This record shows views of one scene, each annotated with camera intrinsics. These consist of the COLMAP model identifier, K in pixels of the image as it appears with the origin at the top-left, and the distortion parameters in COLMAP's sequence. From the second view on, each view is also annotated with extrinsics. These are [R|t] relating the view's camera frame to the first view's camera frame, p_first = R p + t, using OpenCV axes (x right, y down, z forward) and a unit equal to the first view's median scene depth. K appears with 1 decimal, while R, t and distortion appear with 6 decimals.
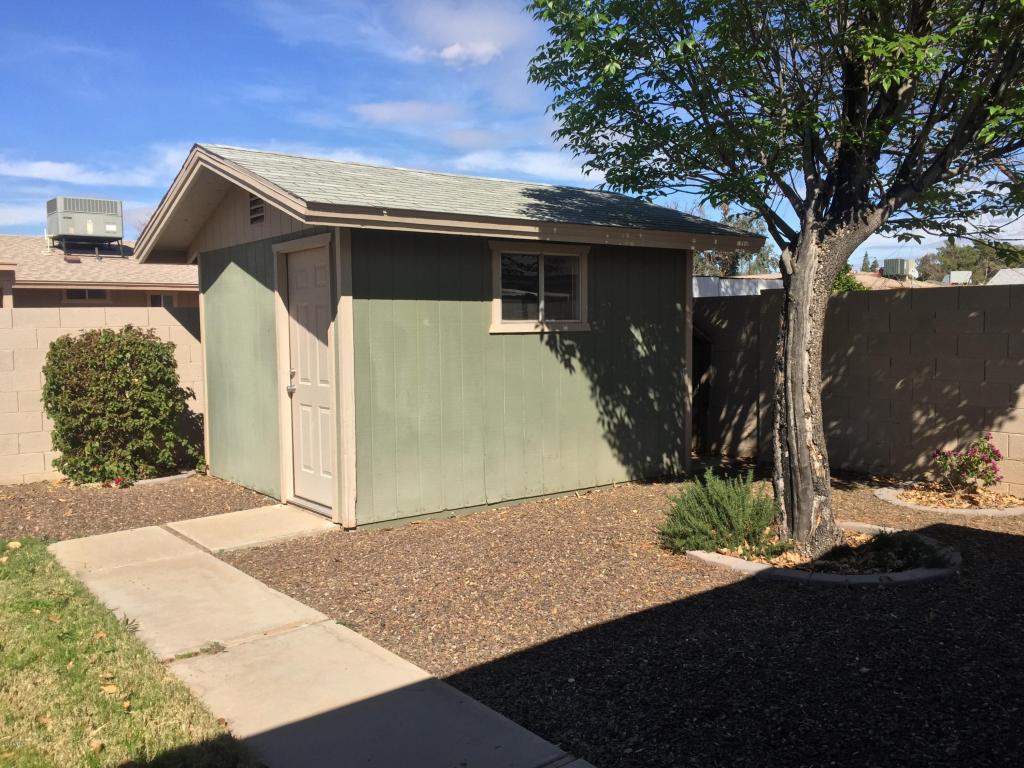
lens RADIAL K [[865.2, 0, 510.1], [0, 865.2, 384.7], [0, 0, 1]] dist [0.070190, -0.083938]
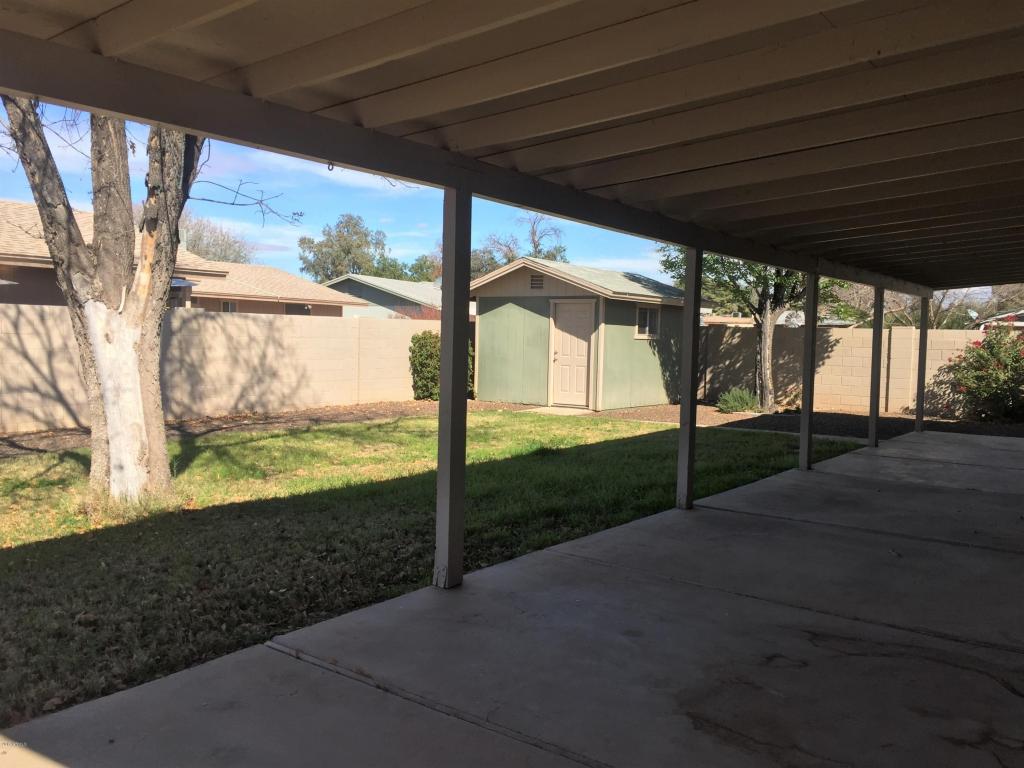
lens RADIAL K [[865.2, 0, 513.4], [0, 865.2, 385.7], [0, 0, 1]] dist [0.070190, -0.083938]
pose [[0.961946, 0.020924, 0.272437, -1.026510], [-0.018154, 0.999755, -0.012684, 0.112330], [-0.272635, 0.007255, 0.962090, -1.295192]]
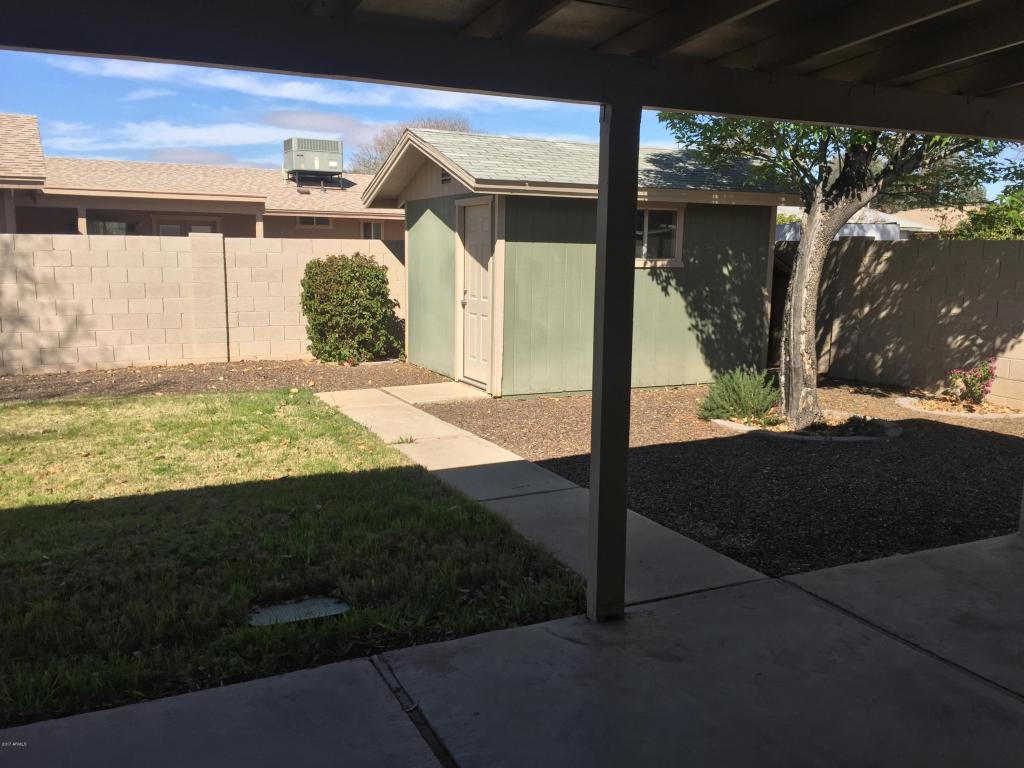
lens RADIAL K [[865.2, 0, 507.3], [0, 865.2, 384.1], [0, 0, 1]] dist [0.070190, -0.083938]
pose [[0.976104, 0.060014, -0.208854, 0.126547], [-0.042012, 0.995092, 0.089590, 0.008695], [0.213206, -0.078675, 0.973834, -0.395145]]
